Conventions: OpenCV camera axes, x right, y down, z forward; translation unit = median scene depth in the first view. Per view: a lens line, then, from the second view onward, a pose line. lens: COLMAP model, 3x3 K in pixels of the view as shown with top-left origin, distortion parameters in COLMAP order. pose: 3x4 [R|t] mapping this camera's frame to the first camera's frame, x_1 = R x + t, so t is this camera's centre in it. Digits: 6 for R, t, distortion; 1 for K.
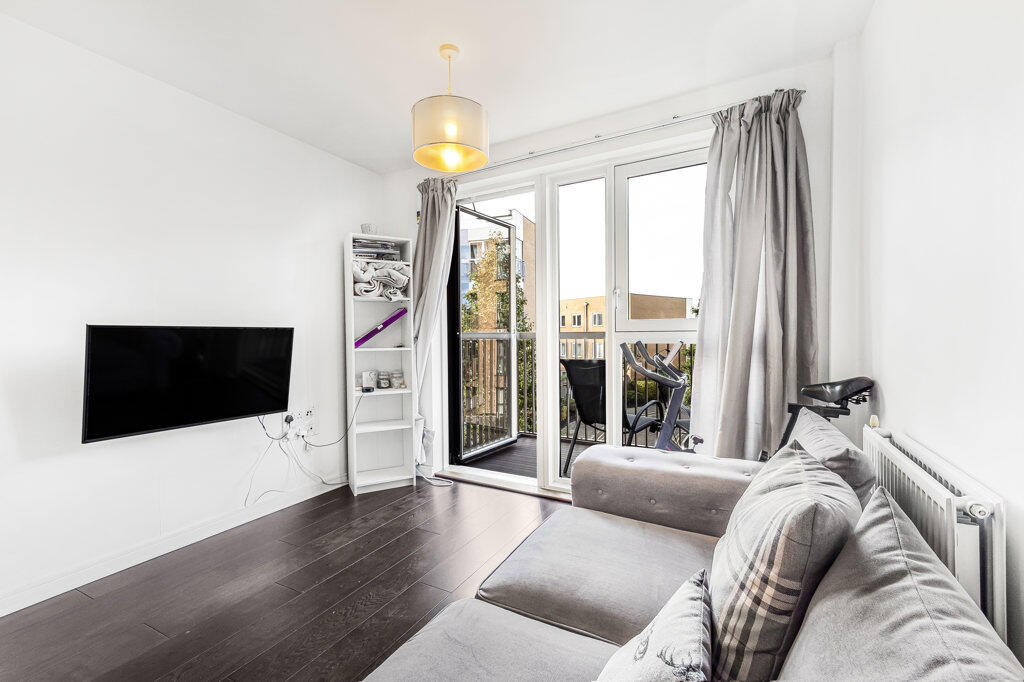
lens RADIAL K [[438.9, 0, 518.5], [0, 438.9, 349.3], [0, 0, 1]] dist [0.012133, 0.000031]
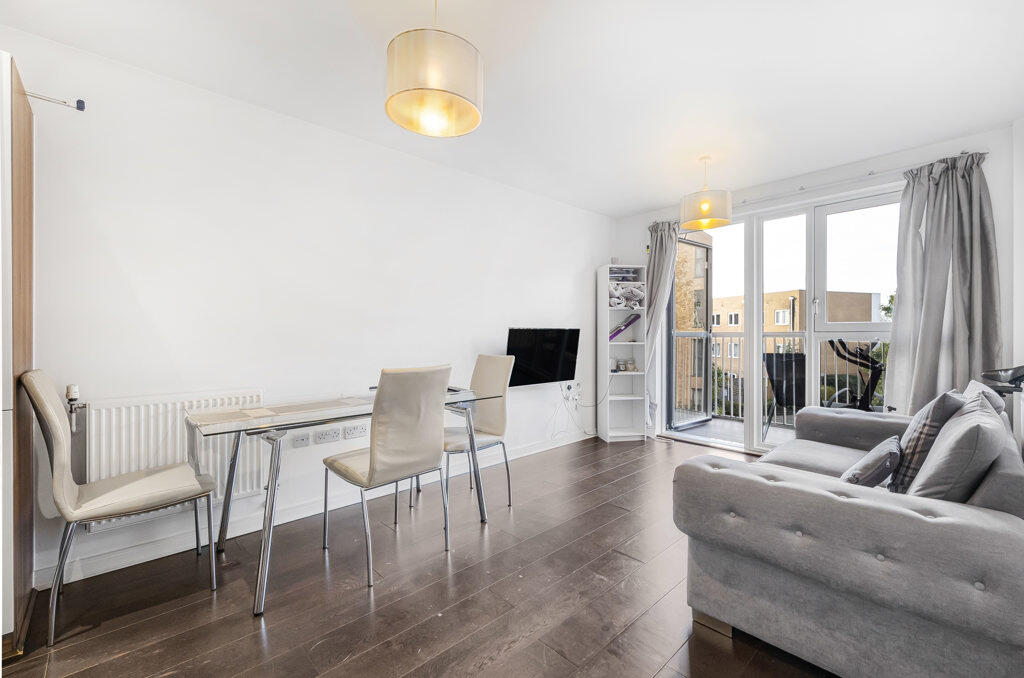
lens RADIAL K [[432.7, 0, 522.2], [0, 432.7, 337.8], [0, 0, 1]] dist [0.001208, 0.000084]
pose [[0.950913, 0.009649, -0.309309, -0.207965], [-0.016885, 0.999643, -0.020727, 0.018891], [0.308998, 0.024932, 0.950736, -0.493325]]
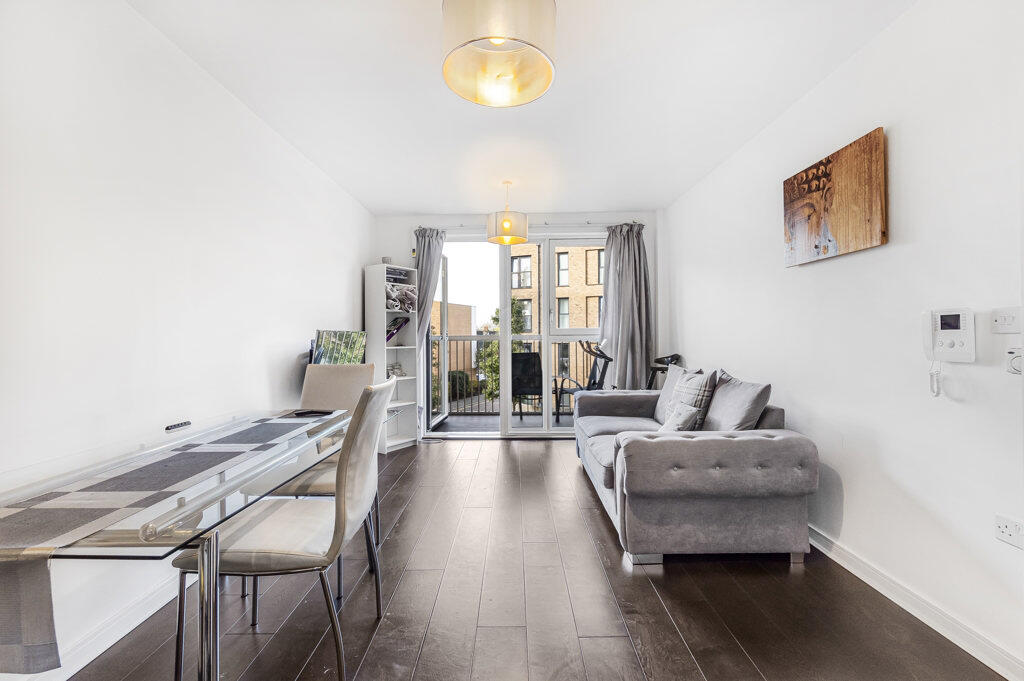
lens RADIAL K [[432.7, 0, 522.2], [0, 432.7, 339.3], [0, 0, 1]] dist [0.001208, 0.000084]
pose [[0.880427, 0.000003, 0.474182, -0.667962], [0.015903, 0.999437, -0.029534, 0.023189], [-0.473915, 0.033543, 0.879932, -0.422883]]
